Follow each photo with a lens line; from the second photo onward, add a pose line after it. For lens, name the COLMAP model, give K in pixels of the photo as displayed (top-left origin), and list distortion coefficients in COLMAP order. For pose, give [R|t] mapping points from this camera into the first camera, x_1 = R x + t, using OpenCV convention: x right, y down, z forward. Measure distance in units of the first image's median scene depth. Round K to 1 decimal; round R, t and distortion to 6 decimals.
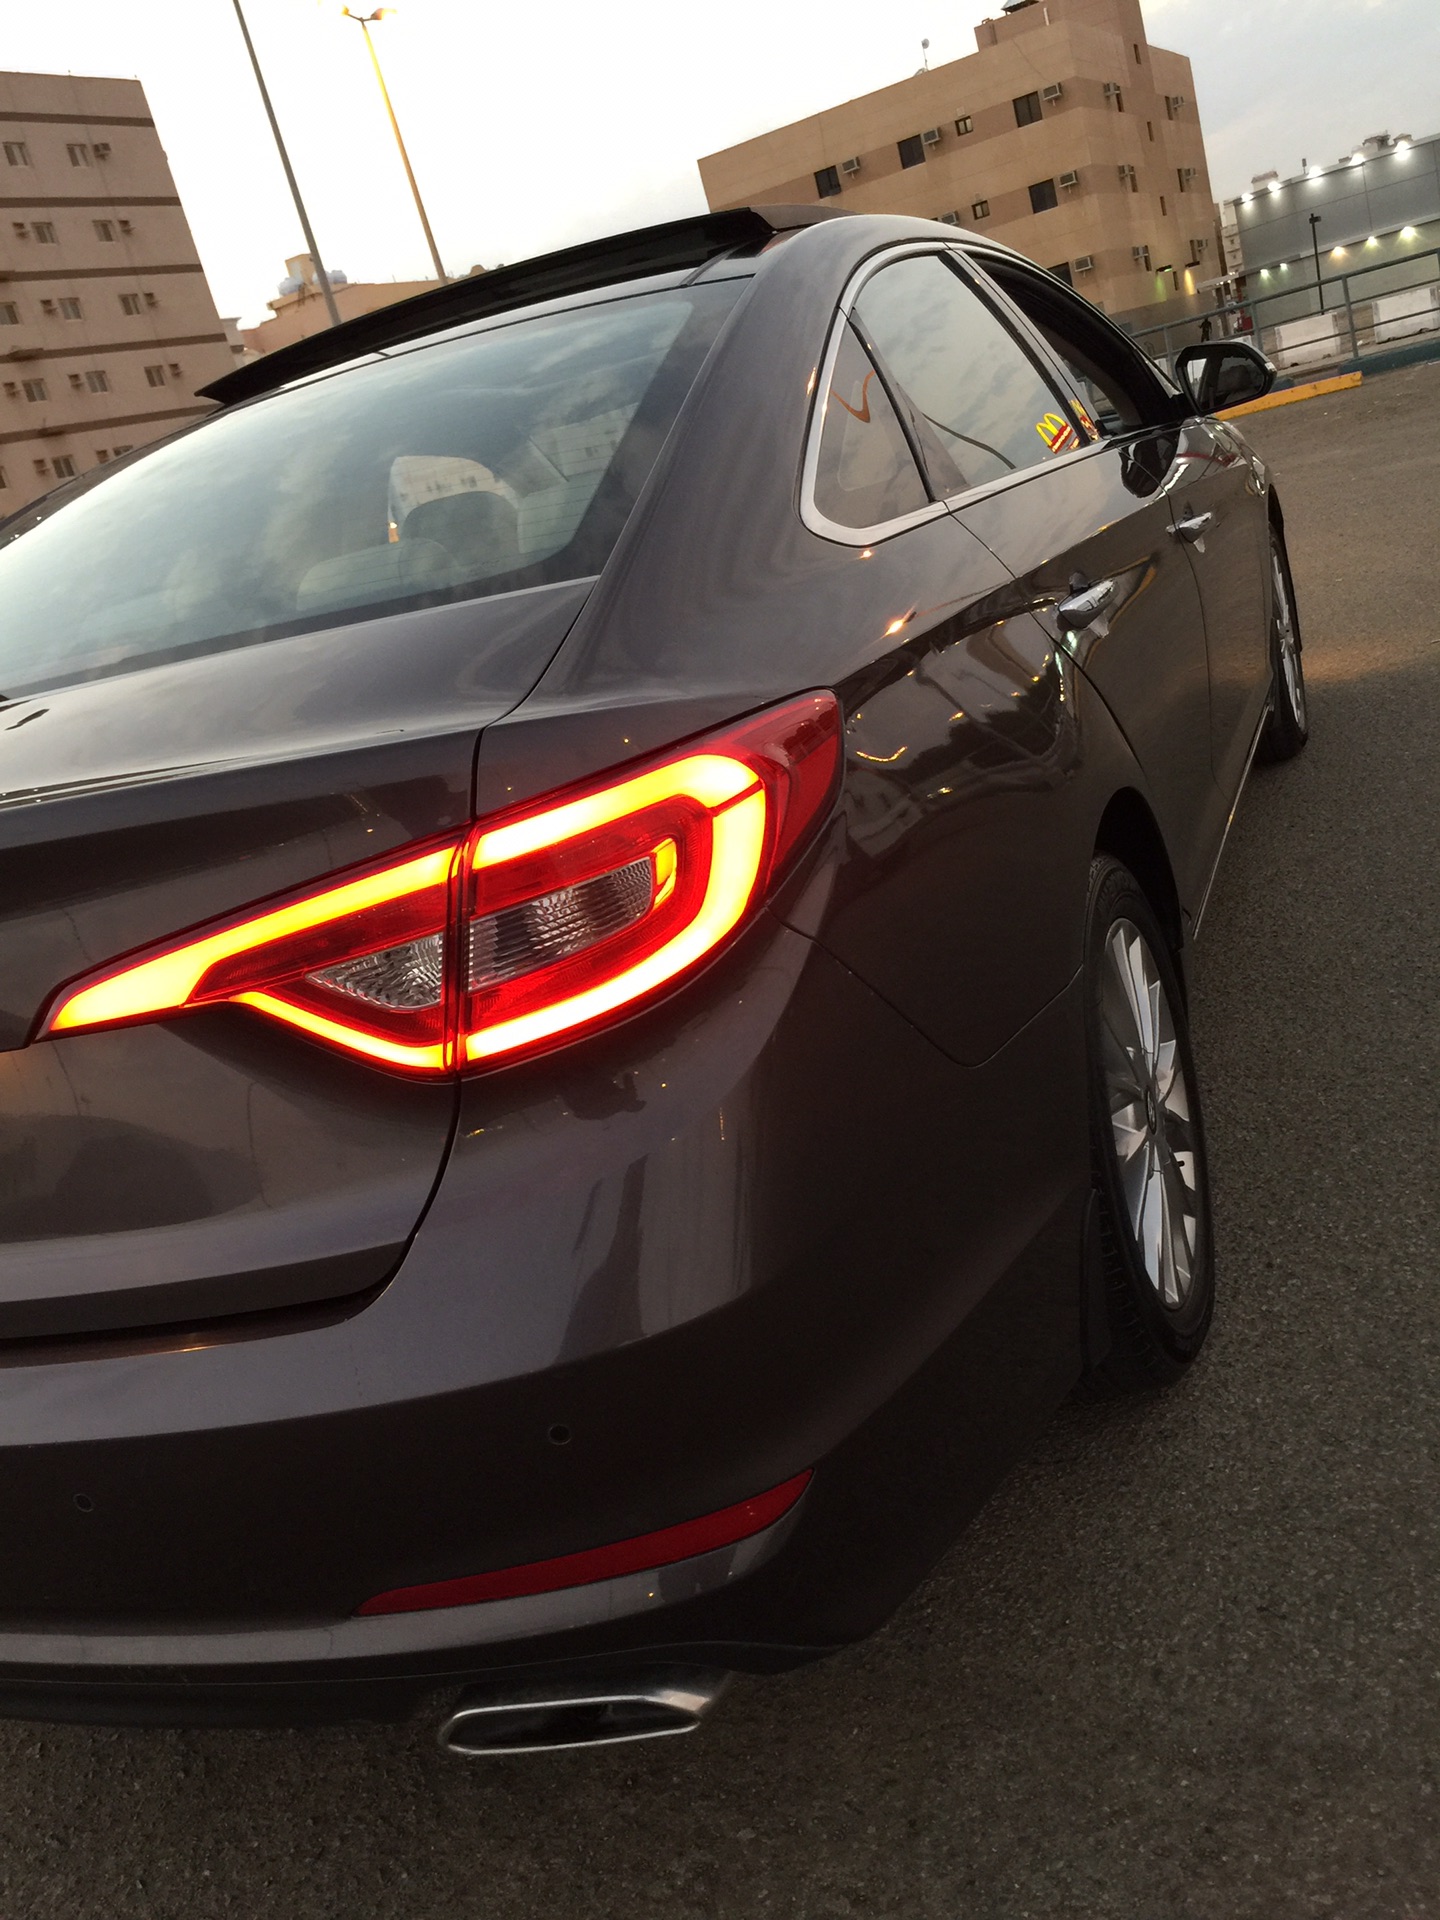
lens RADIAL K [[1649.5, 0, 720.0], [0, 1649.5, 960.0], [0, 0, 1]] dist [0.075270, -0.119694]
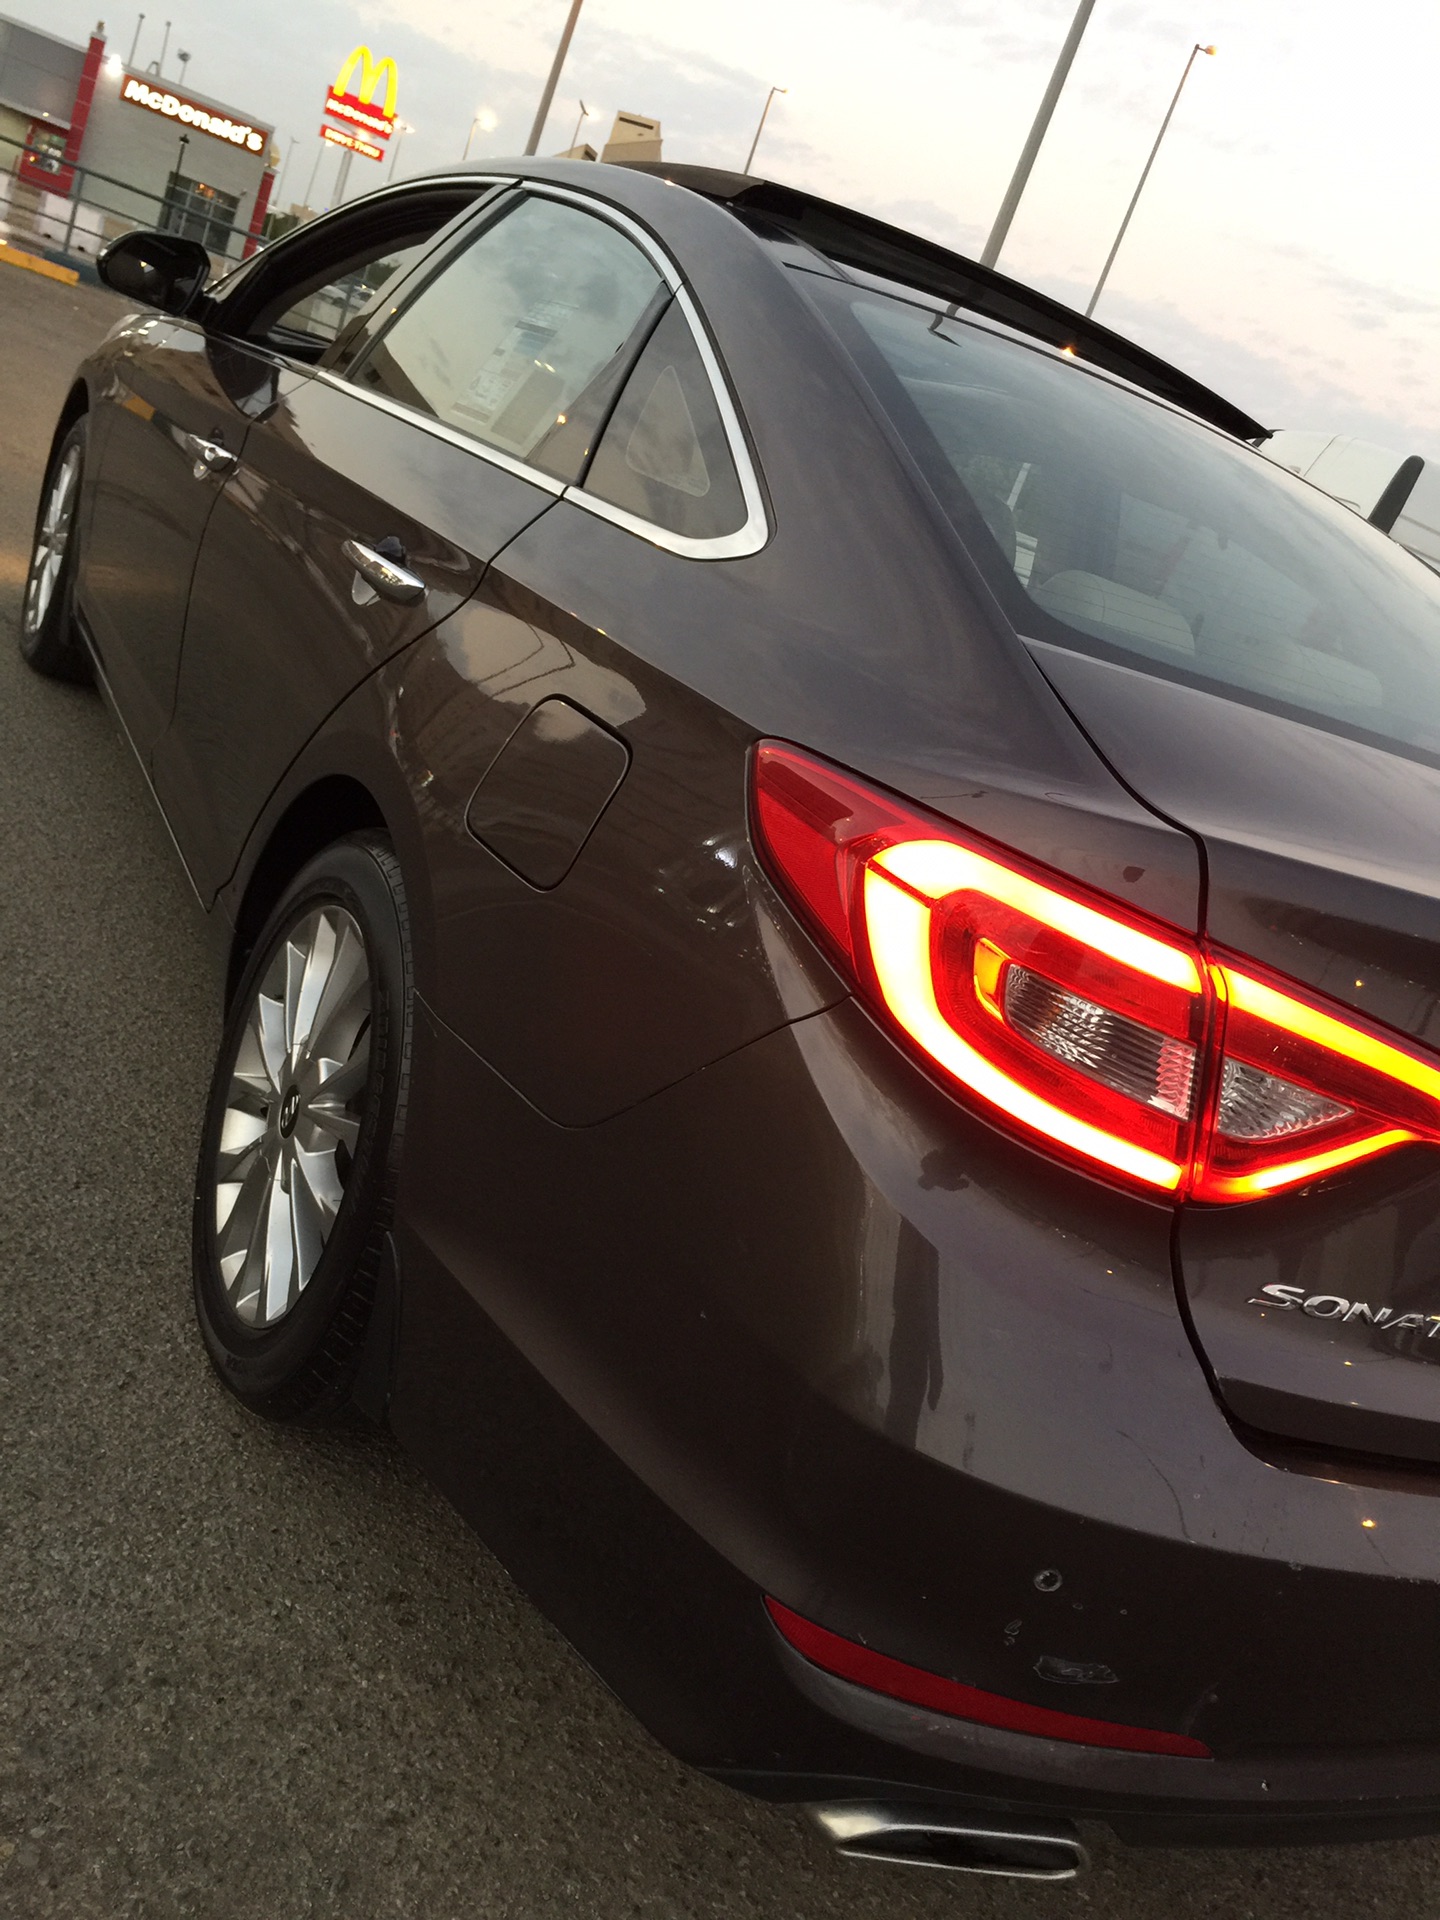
lens RADIAL K [[1638.3, 0, 735.7], [0, 1638.3, 968.2], [0, 0, 1]] dist [0.057727, -0.089865]
pose [[0.517574, 0.222053, 0.826323, -1.098154], [-0.276520, 0.957325, -0.084056, 0.113842], [-0.809725, -0.184989, 0.556888, 0.615402]]
